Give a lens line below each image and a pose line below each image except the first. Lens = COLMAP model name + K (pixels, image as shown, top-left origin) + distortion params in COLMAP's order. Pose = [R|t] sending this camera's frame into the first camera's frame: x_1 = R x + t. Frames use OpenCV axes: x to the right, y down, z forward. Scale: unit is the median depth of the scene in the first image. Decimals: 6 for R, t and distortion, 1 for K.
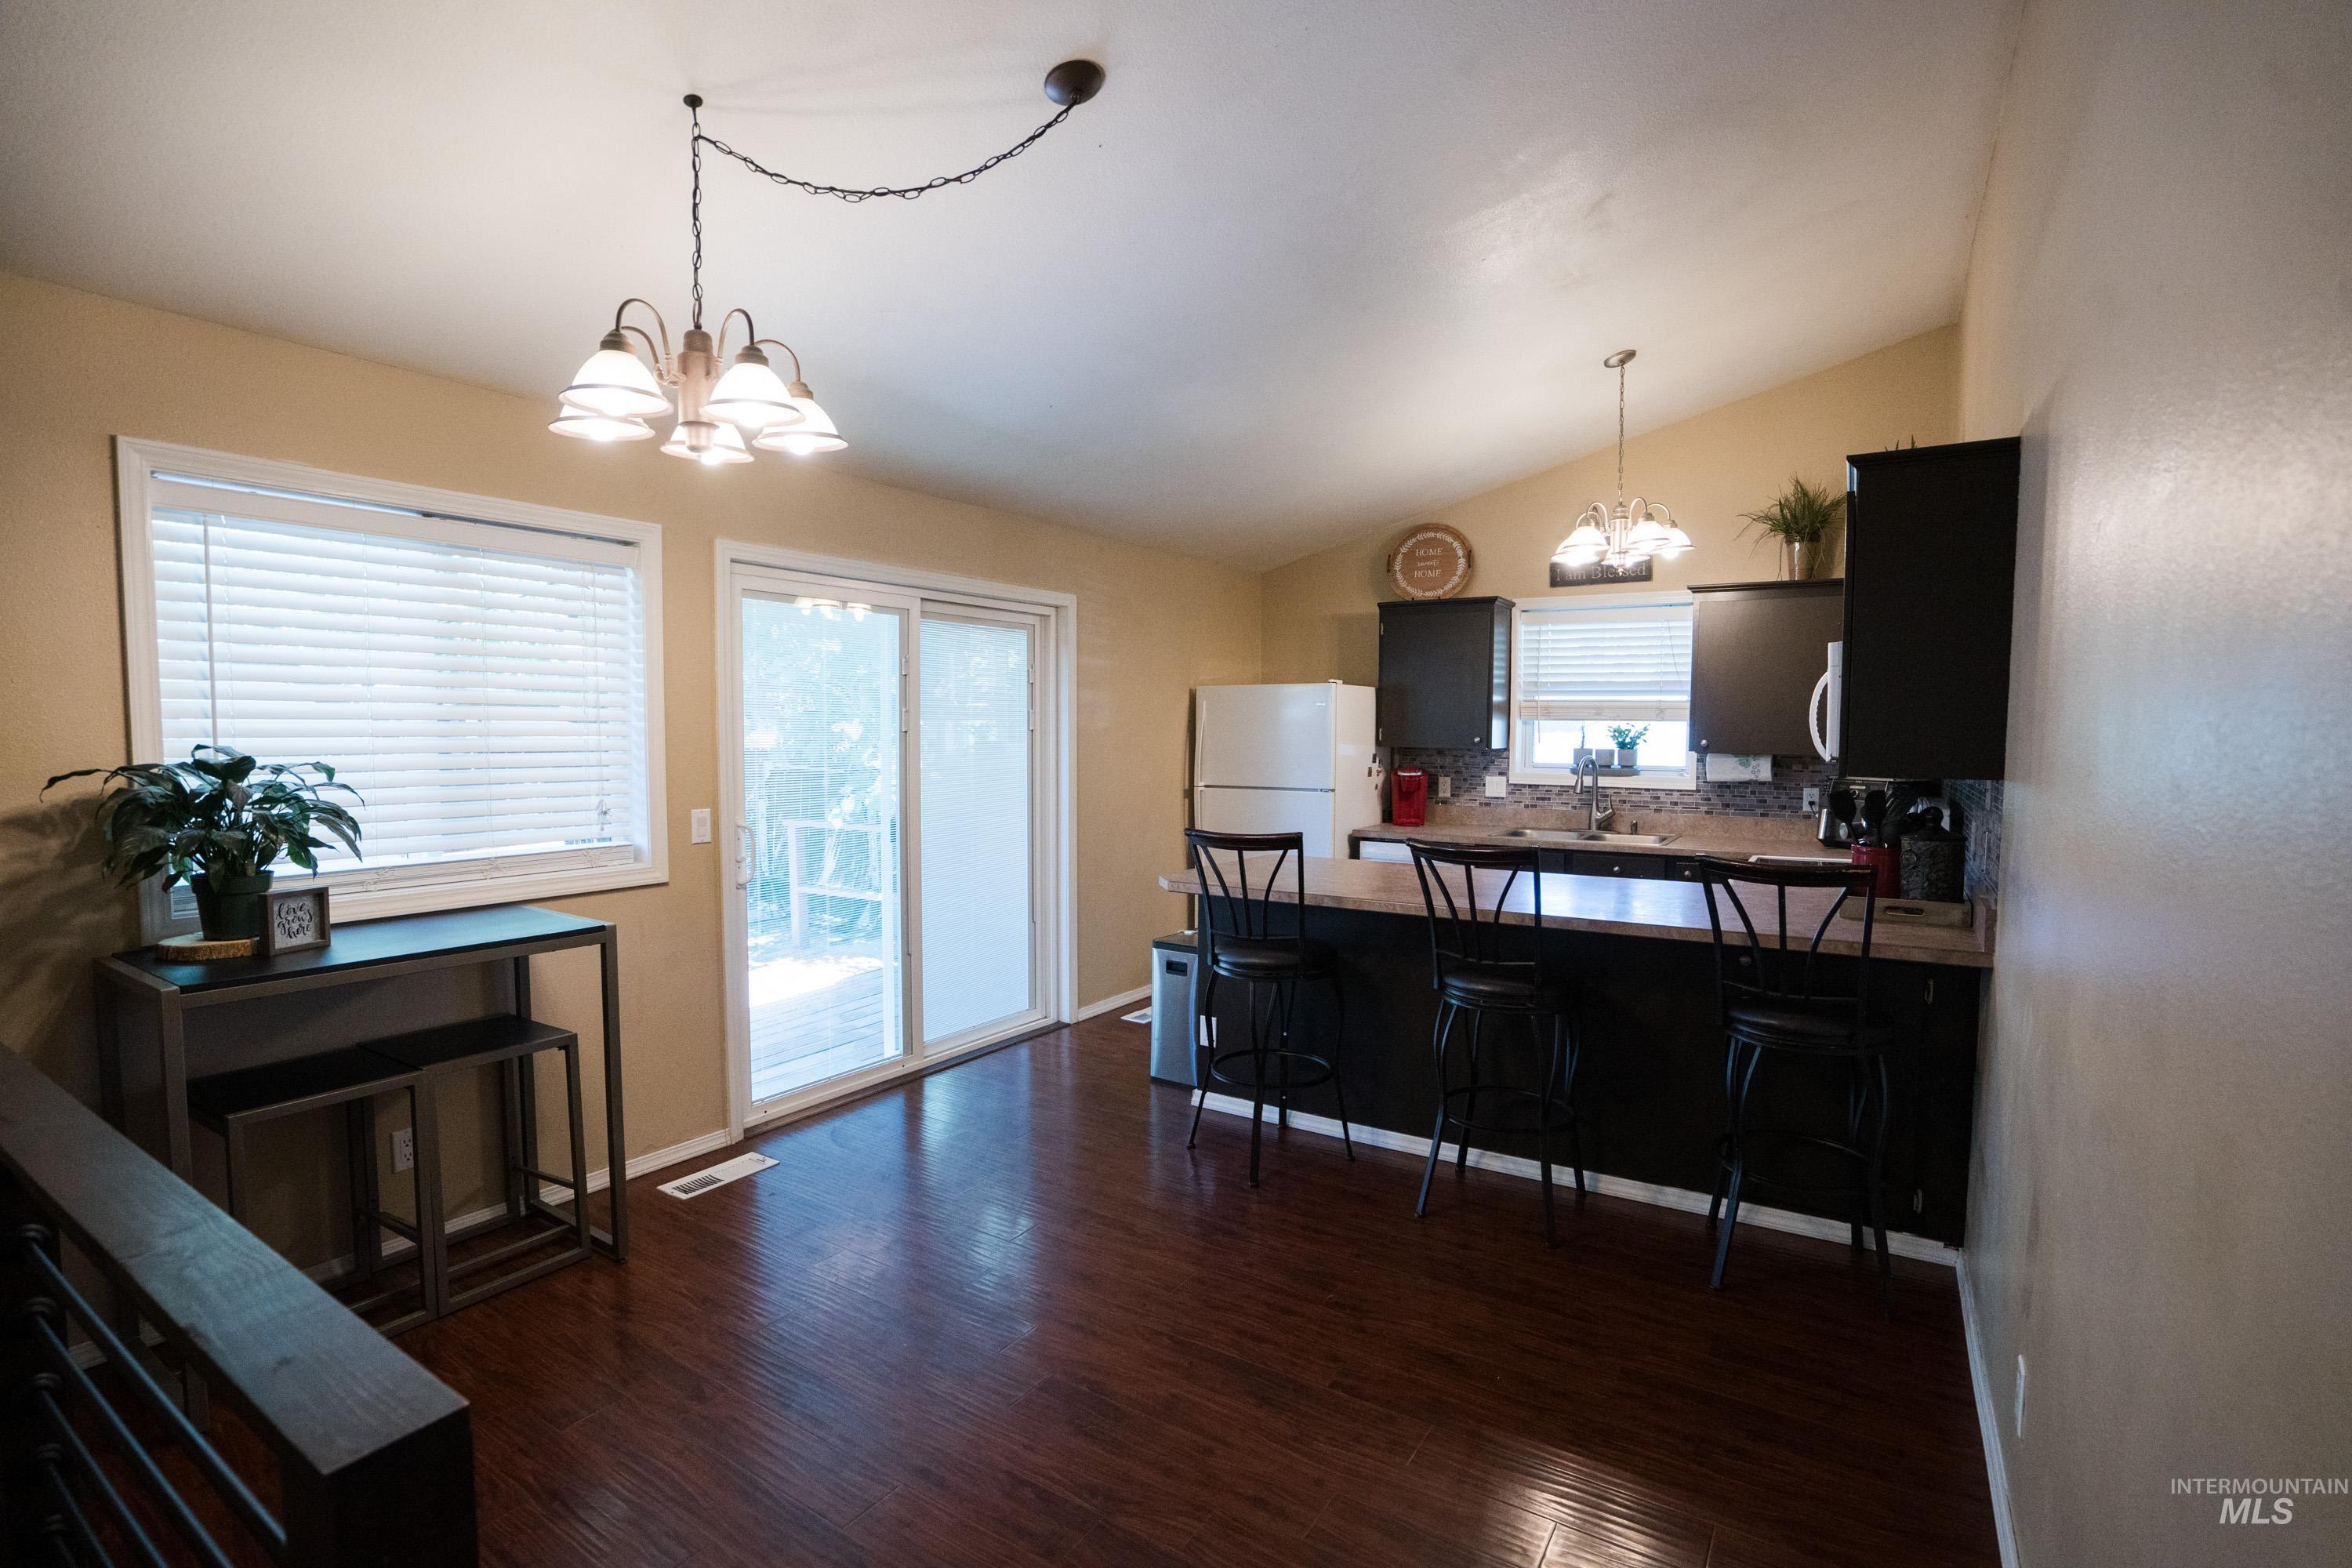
lens RADIAL K [[1055.5, 0, 1176.0], [0, 1055.5, 784.0], [0, 0, 1]] dist [-0.002468, -0.000143]
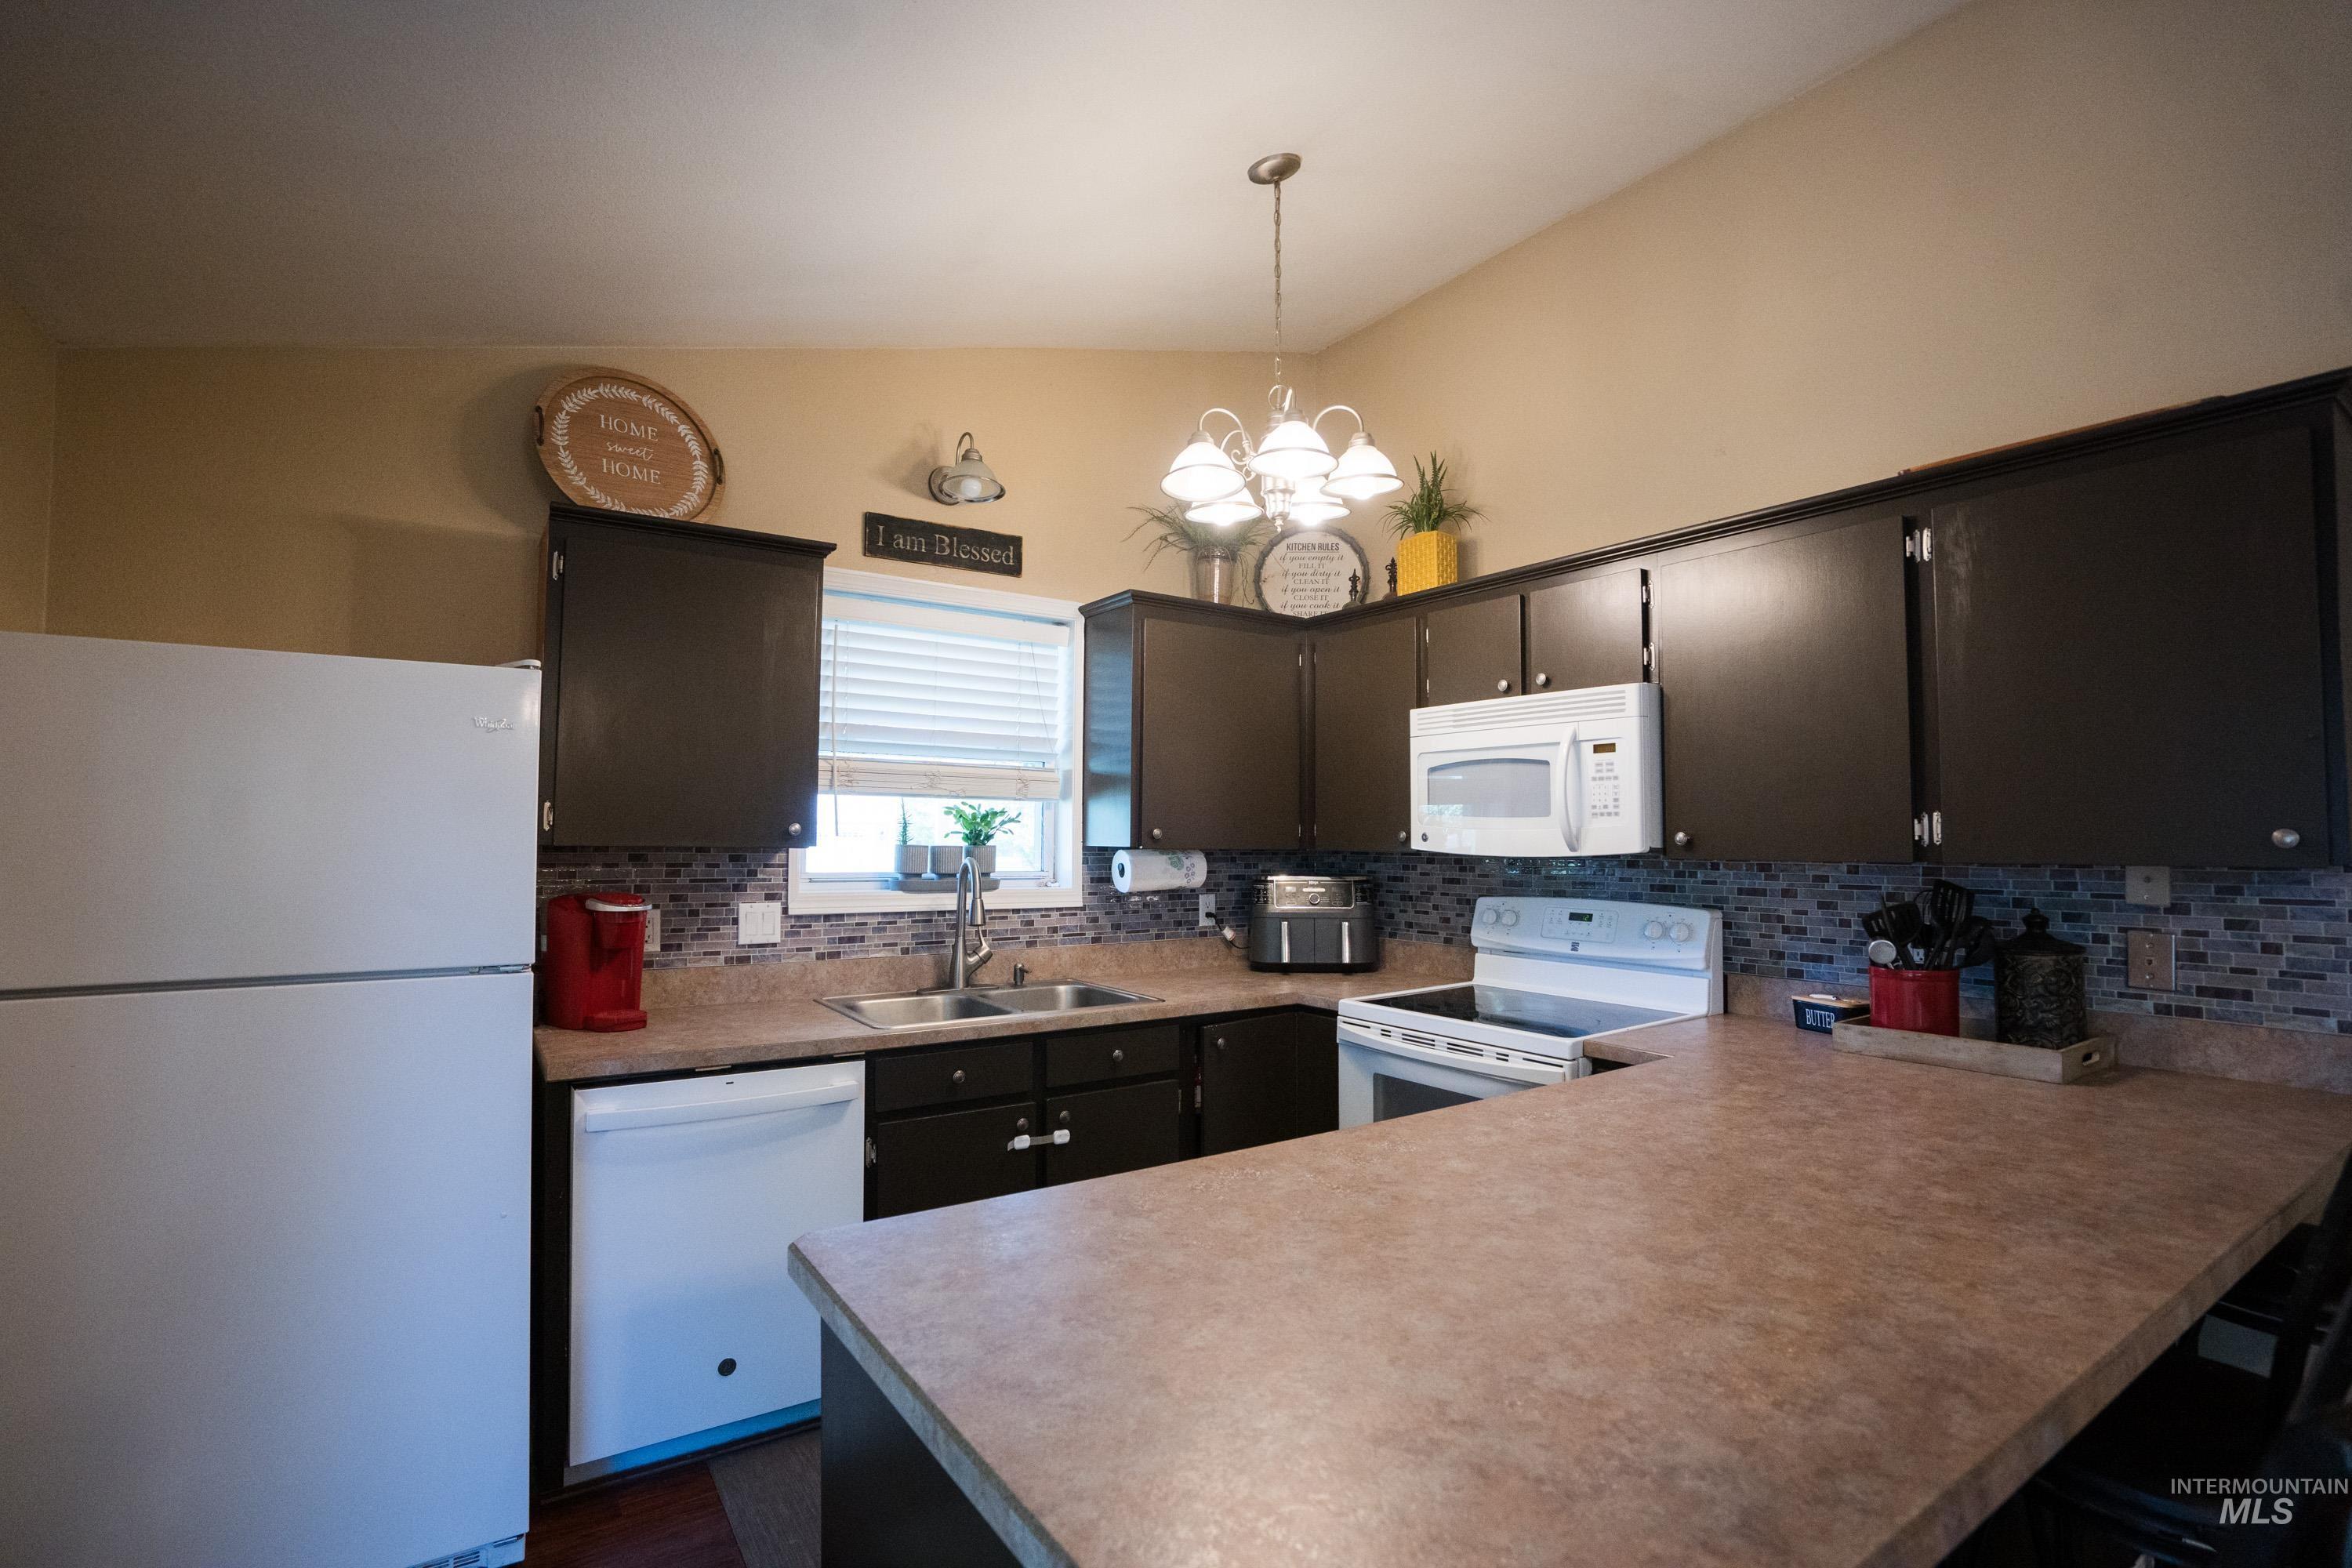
lens RADIAL K [[1077.8, 0, 1176.0], [0, 1077.8, 784.0], [0, 0, 1]] dist [-0.049873, 0.000066]
pose [[0.385389, 0.048184, 0.921495, -0.096405], [0.047912, 0.996244, -0.072131, -0.017836], [-0.921509, 0.071949, 0.381633, 0.641831]]
